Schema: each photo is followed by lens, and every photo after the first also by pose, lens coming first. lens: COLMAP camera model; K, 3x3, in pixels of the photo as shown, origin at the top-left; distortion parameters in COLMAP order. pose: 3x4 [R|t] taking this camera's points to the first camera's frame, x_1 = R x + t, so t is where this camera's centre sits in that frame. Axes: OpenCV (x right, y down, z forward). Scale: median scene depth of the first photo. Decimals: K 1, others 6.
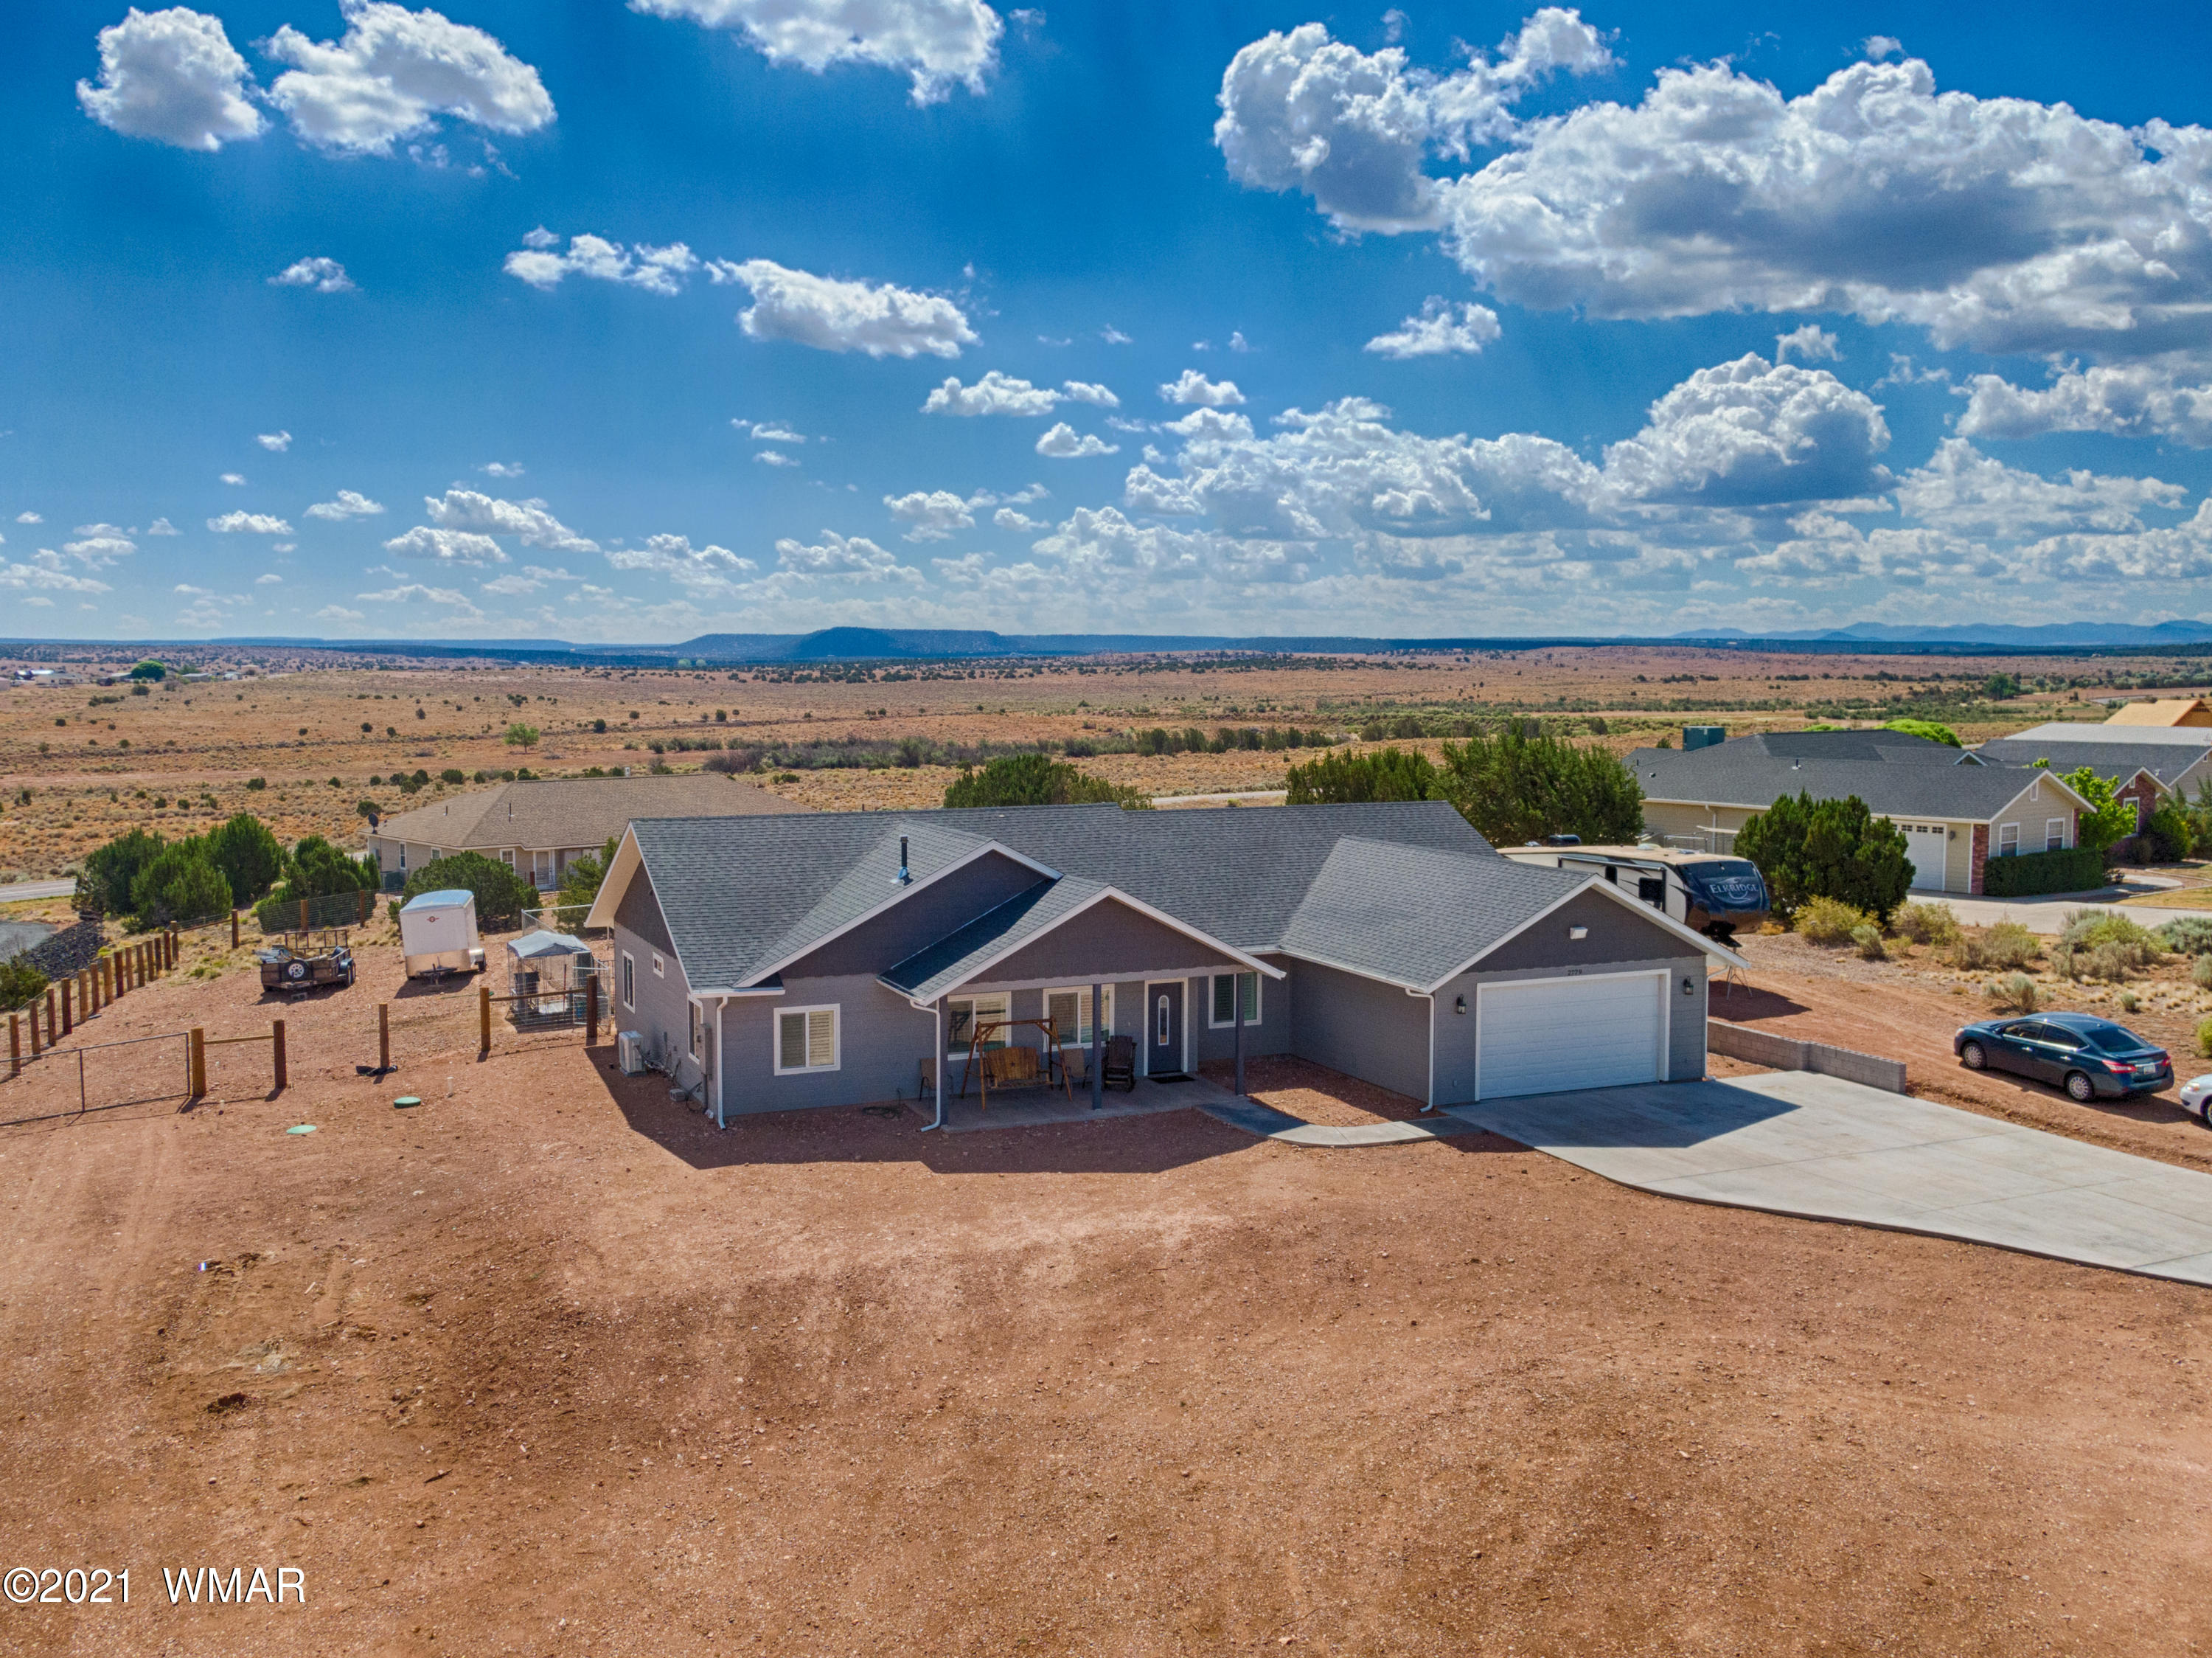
lens RADIAL K [[1976.7, 0, 1112.2], [0, 1976.7, 831.9], [0, 0, 1]] dist [0.013860, 0.011971]
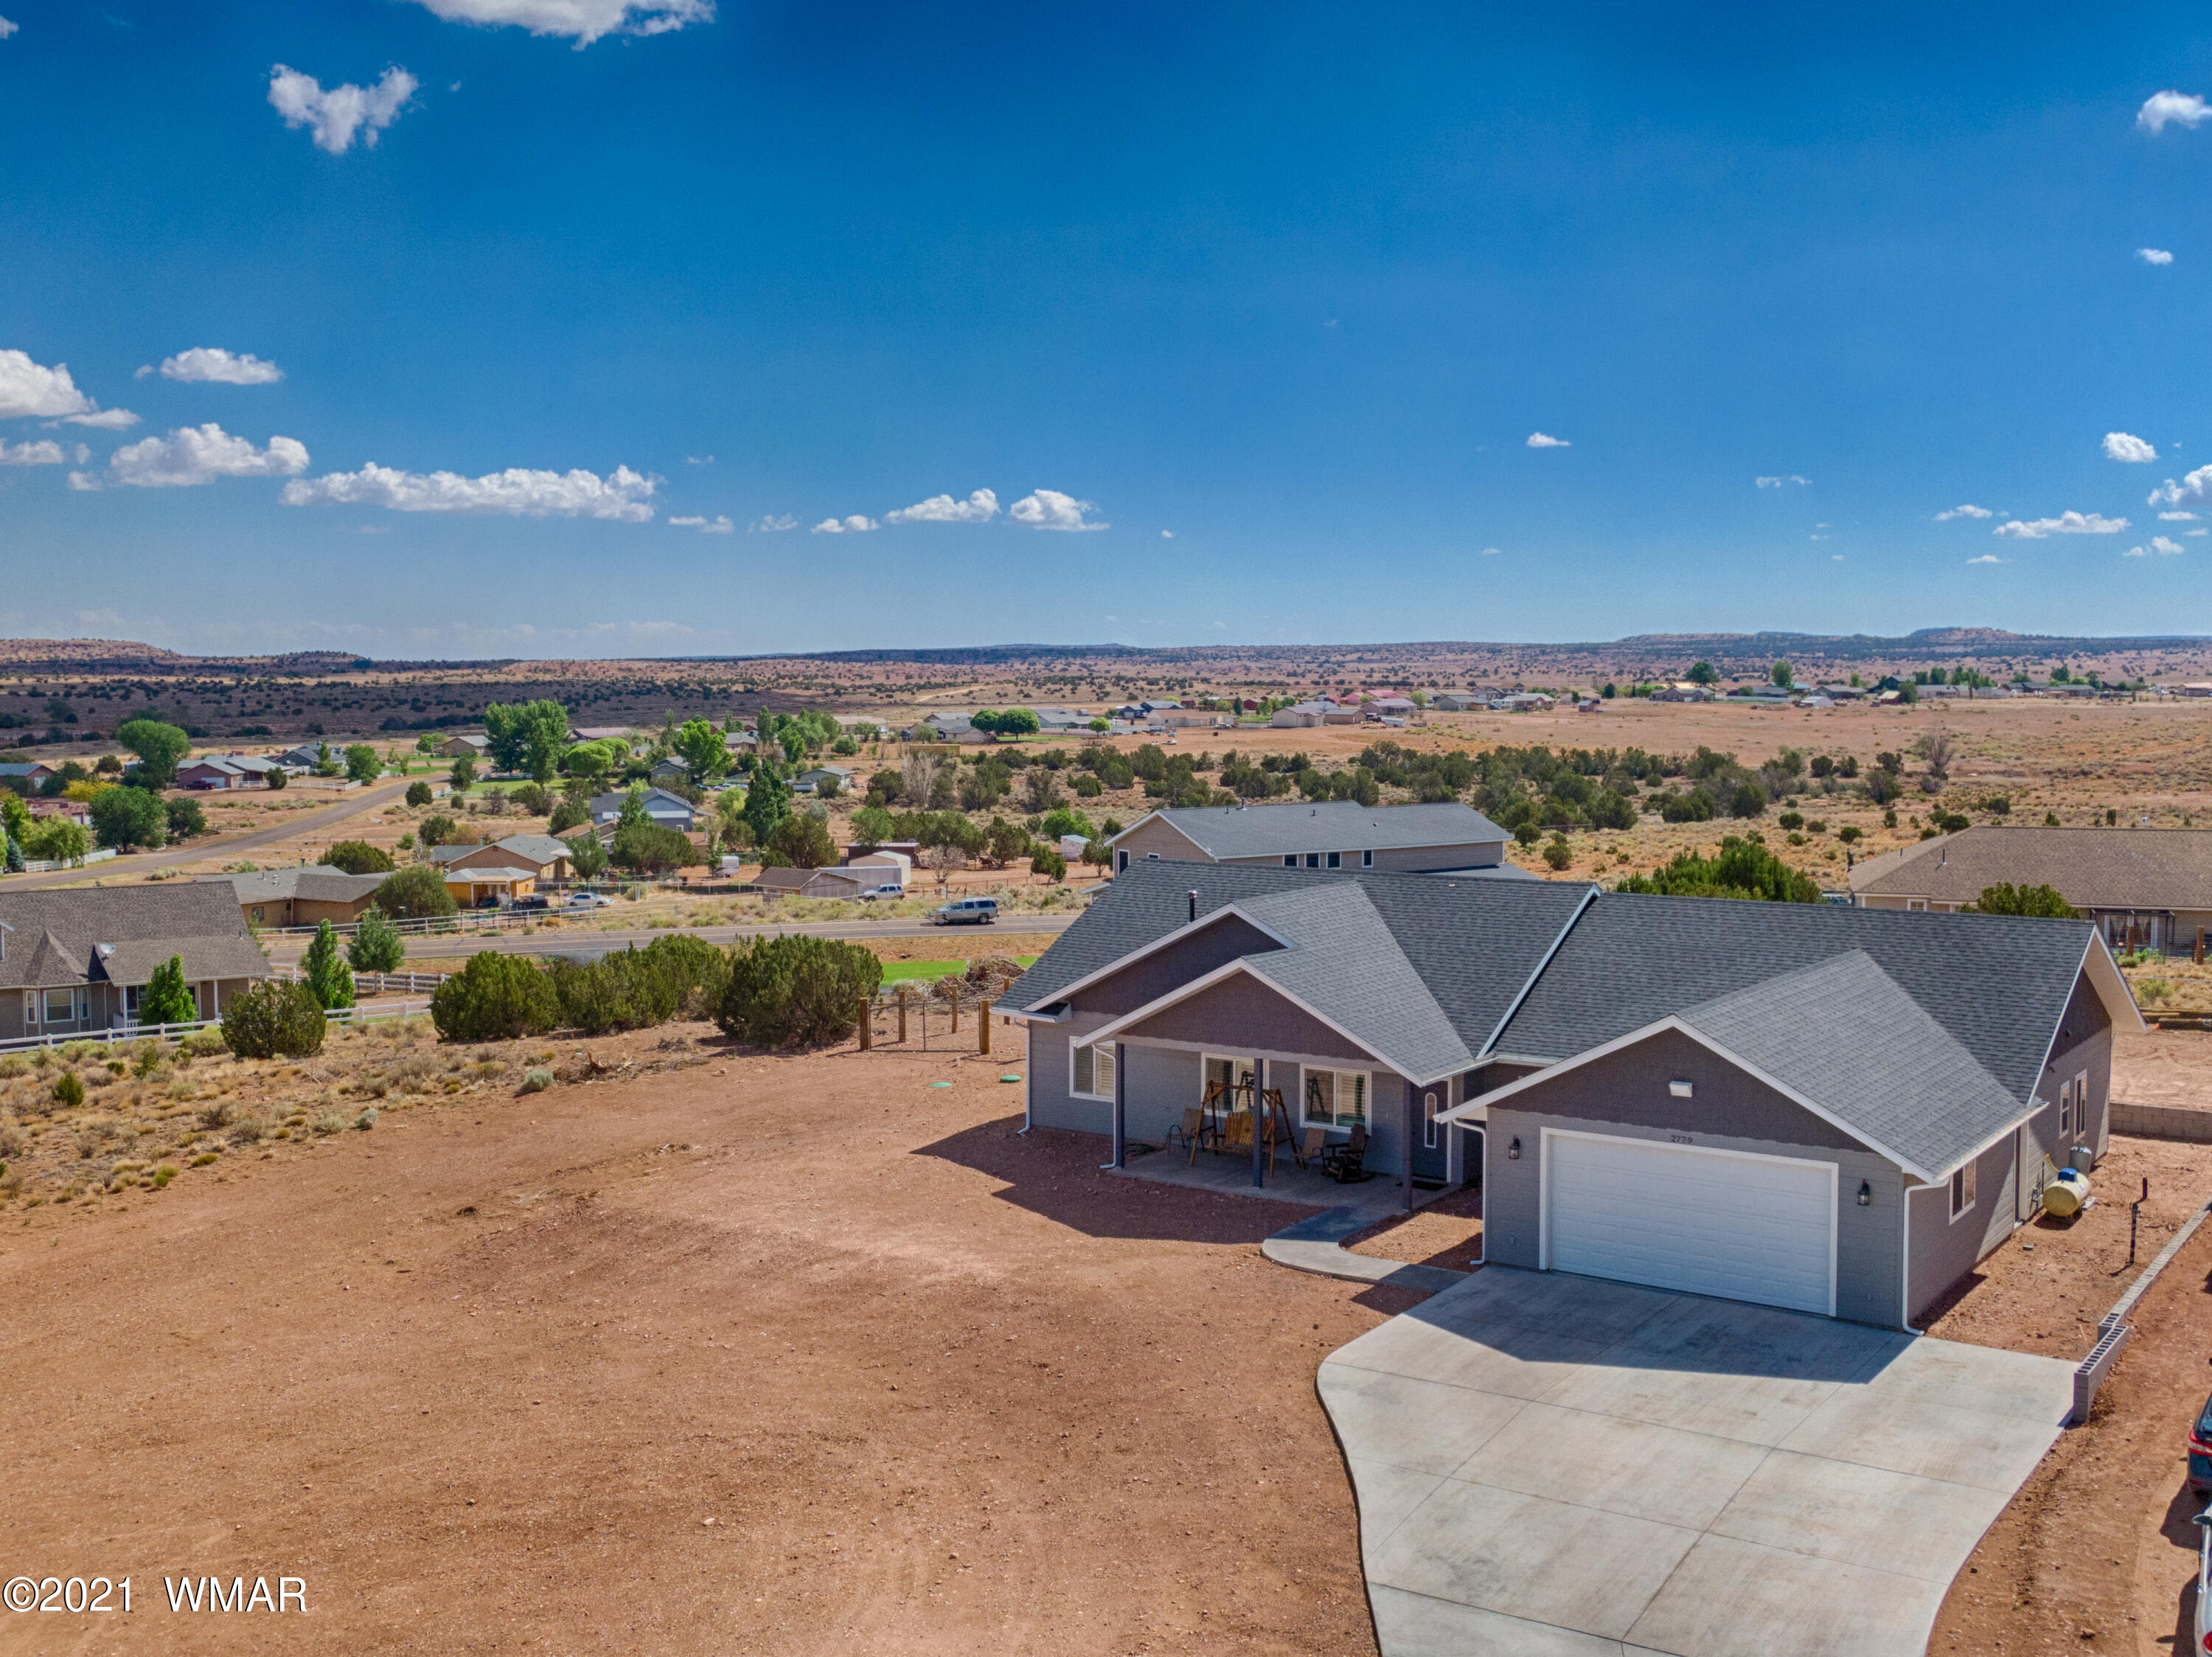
lens RADIAL K [[2282.6, 0, 1115.2], [0, 2282.6, 824.0], [0, 0, 1]] dist [0.024338, 0.000000]
pose [[0.518117, 0.058137, -0.853332, 1.054975], [-0.071978, 0.997112, 0.024230, -0.069536], [0.852276, 0.048867, 0.520805, 0.410418]]
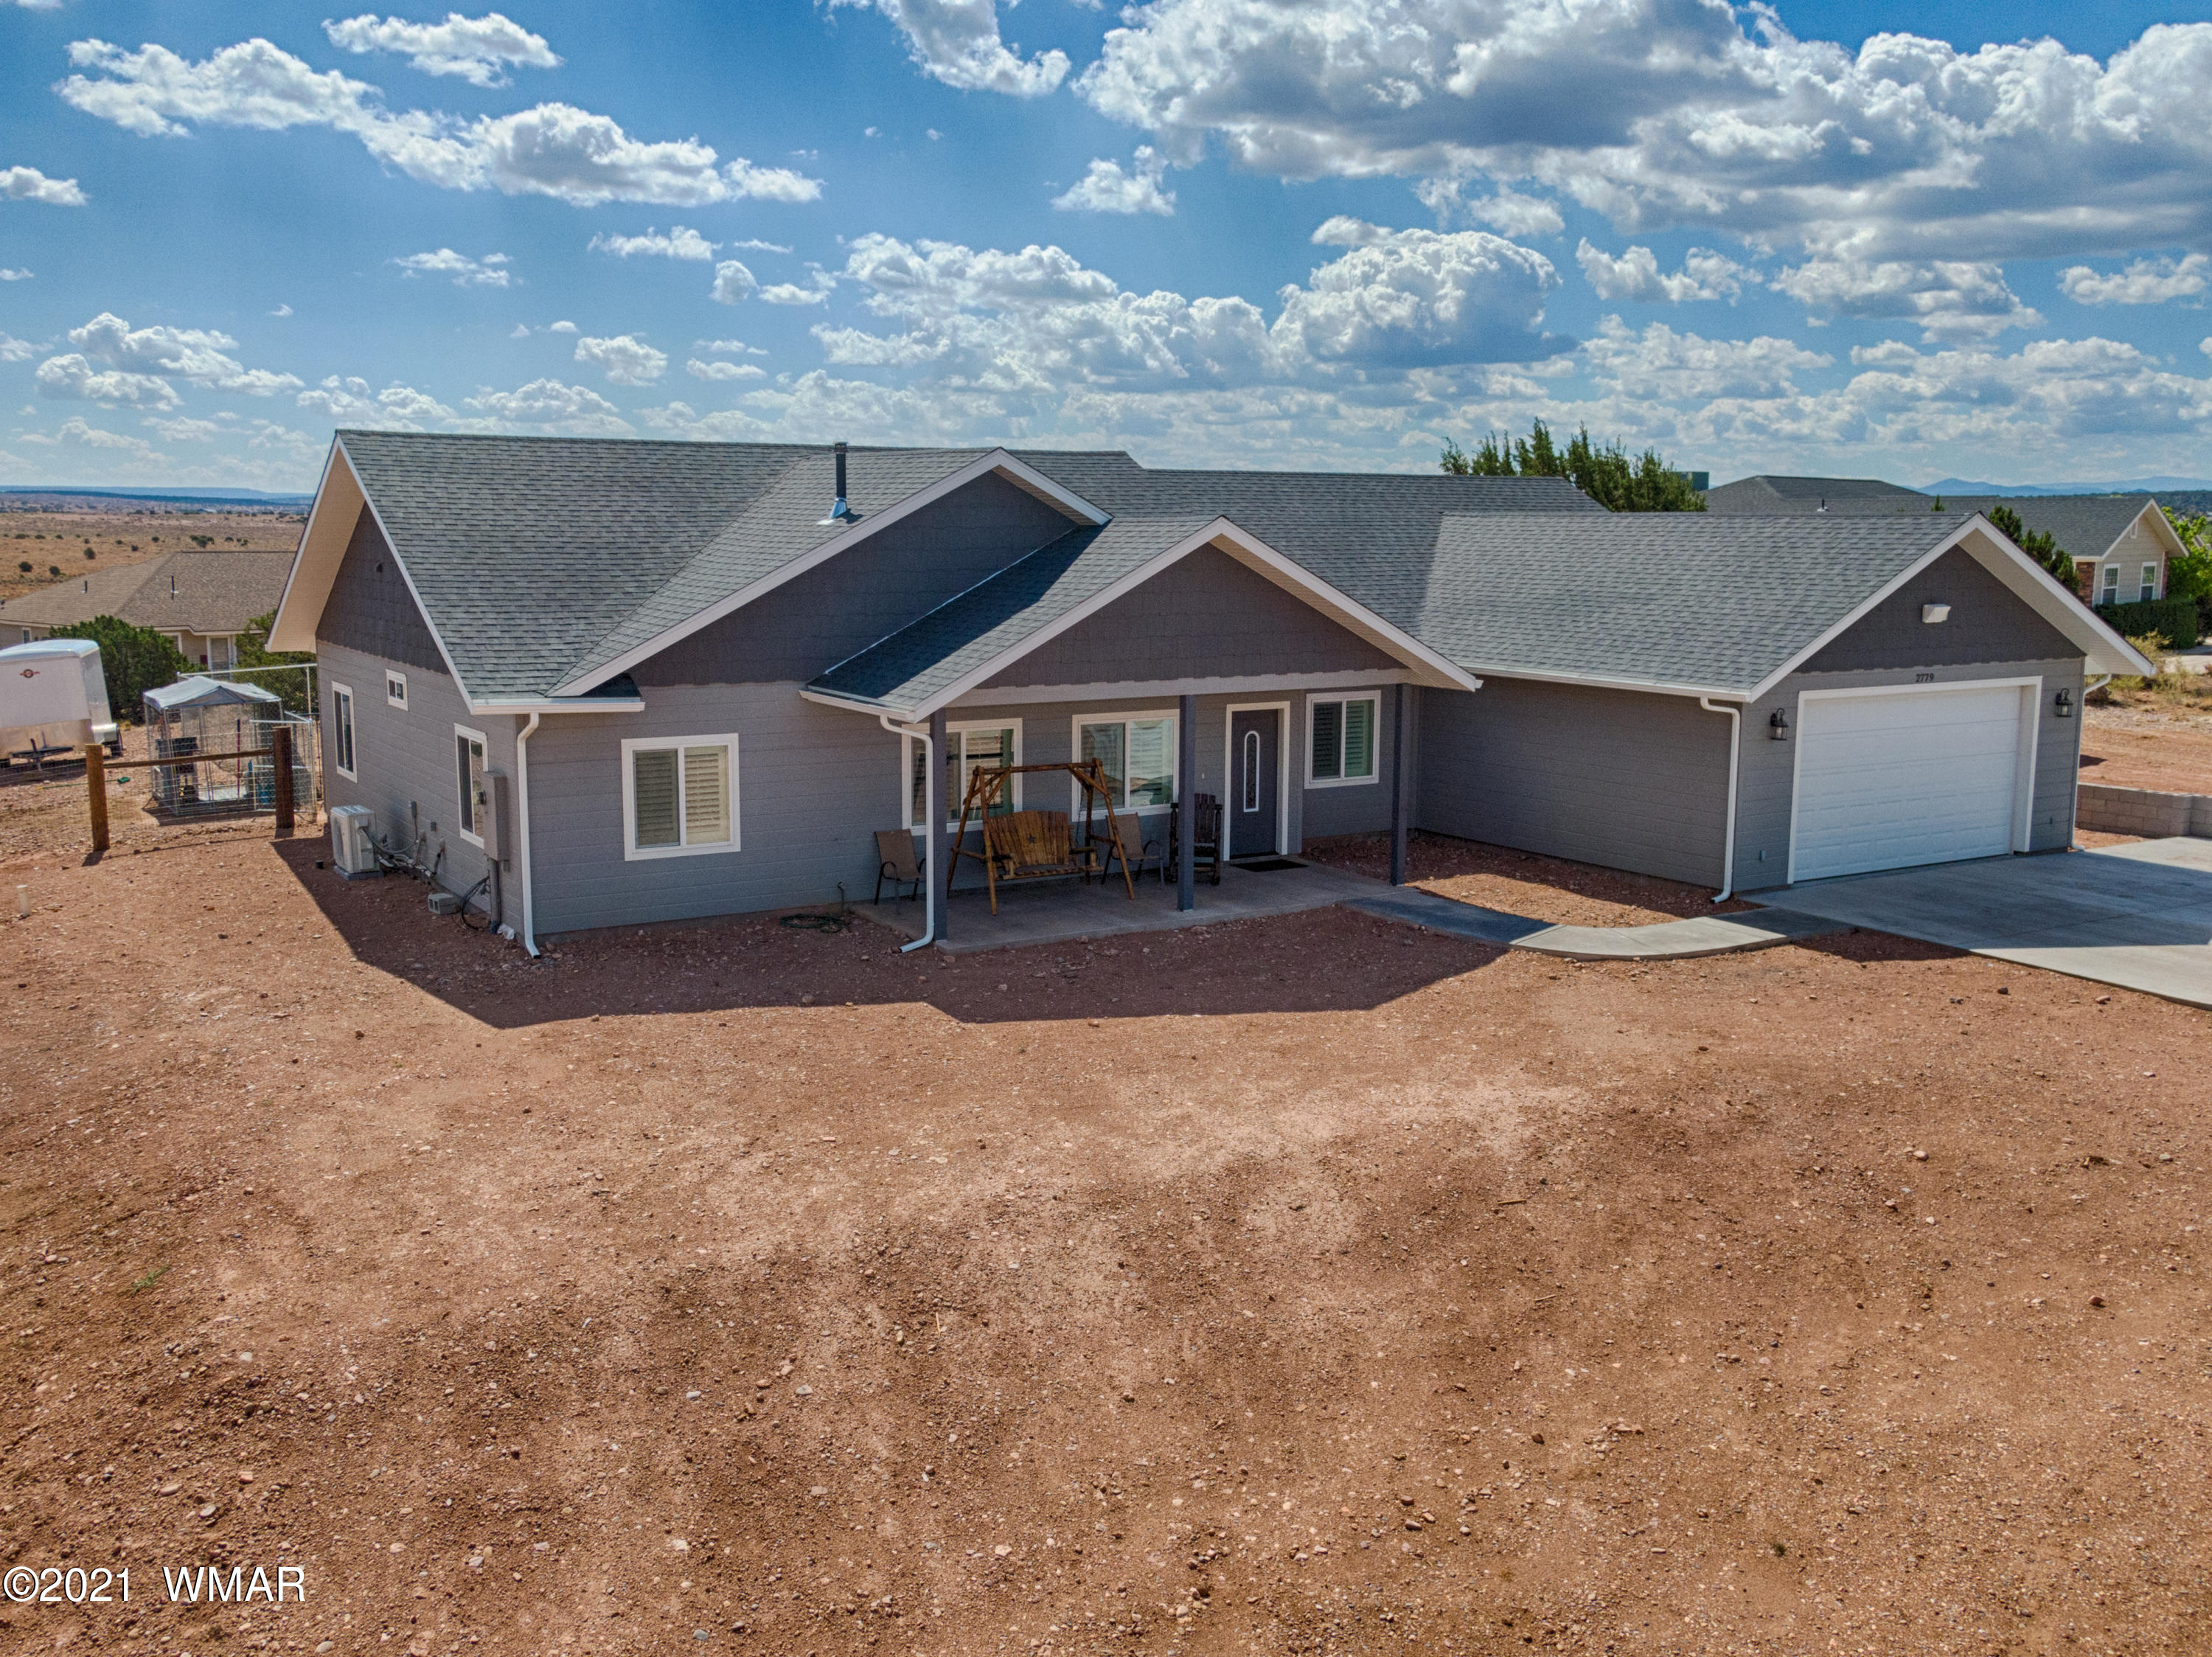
lens RADIAL K [[1976.6, 0, 1107.2], [0, 1976.6, 831.0], [0, 0, 1]] dist [0.013860, 0.011971]
pose [[0.991346, -0.016408, 0.130248, -0.125235], [0.007080, 0.997397, 0.071756, 0.087370], [-0.131086, -0.070213, 0.988881, 0.498055]]
